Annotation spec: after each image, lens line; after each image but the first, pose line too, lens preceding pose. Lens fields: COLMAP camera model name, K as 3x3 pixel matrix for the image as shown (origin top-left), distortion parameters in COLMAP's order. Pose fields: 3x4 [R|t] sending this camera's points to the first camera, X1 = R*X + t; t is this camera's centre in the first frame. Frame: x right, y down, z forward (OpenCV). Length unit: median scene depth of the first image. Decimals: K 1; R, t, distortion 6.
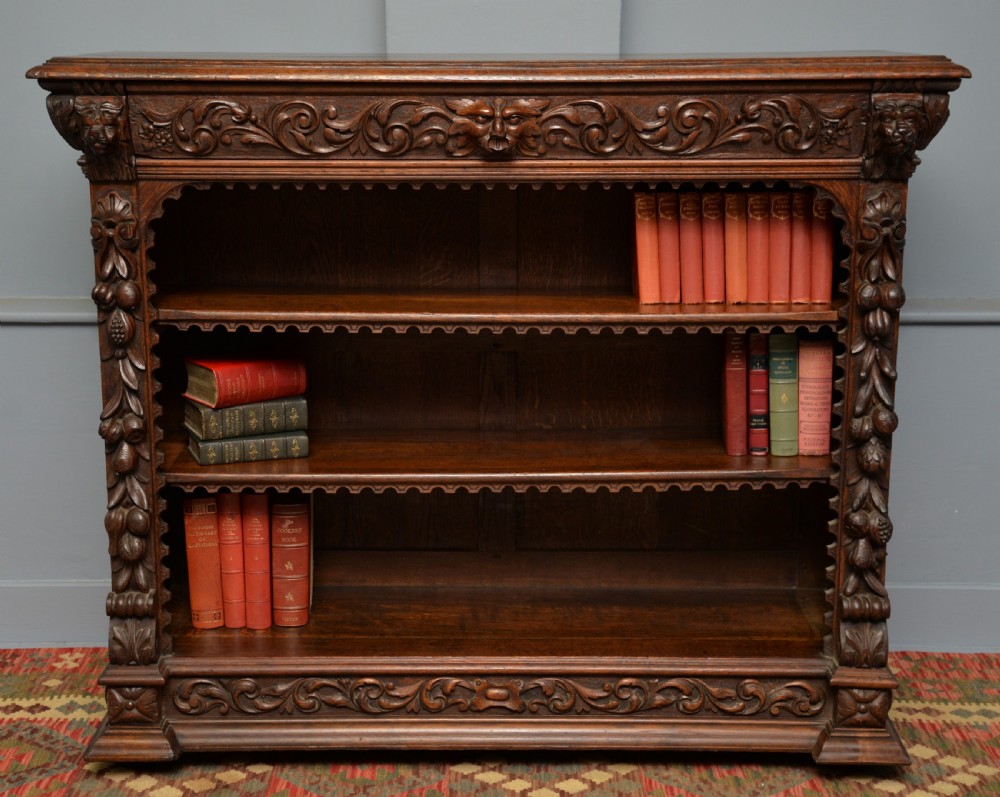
lens RADIAL K [[1553.4, 0, 483.5], [0, 1553.4, 365.7], [0, 0, 1]] dist [0.125118, 0.000619]
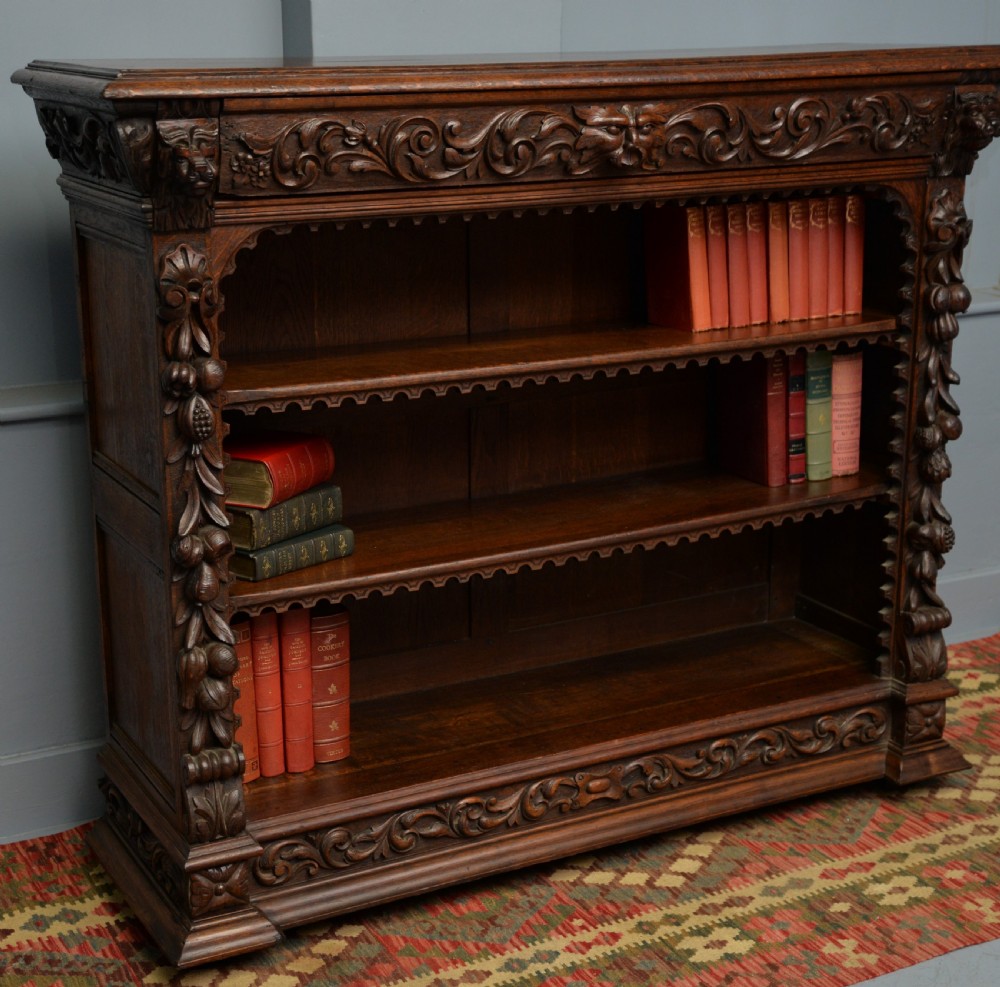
lens RADIAL K [[1779.0, 0, 474.5], [0, 1779.0, 526.4], [0, 0, 1]] dist [0.120379, -0.006038]
pose [[0.881409, -0.137466, 0.451908, -0.500726], [0.113059, 0.990303, 0.080729, -0.026256], [-0.458624, -0.020063, 0.888404, 0.134643]]
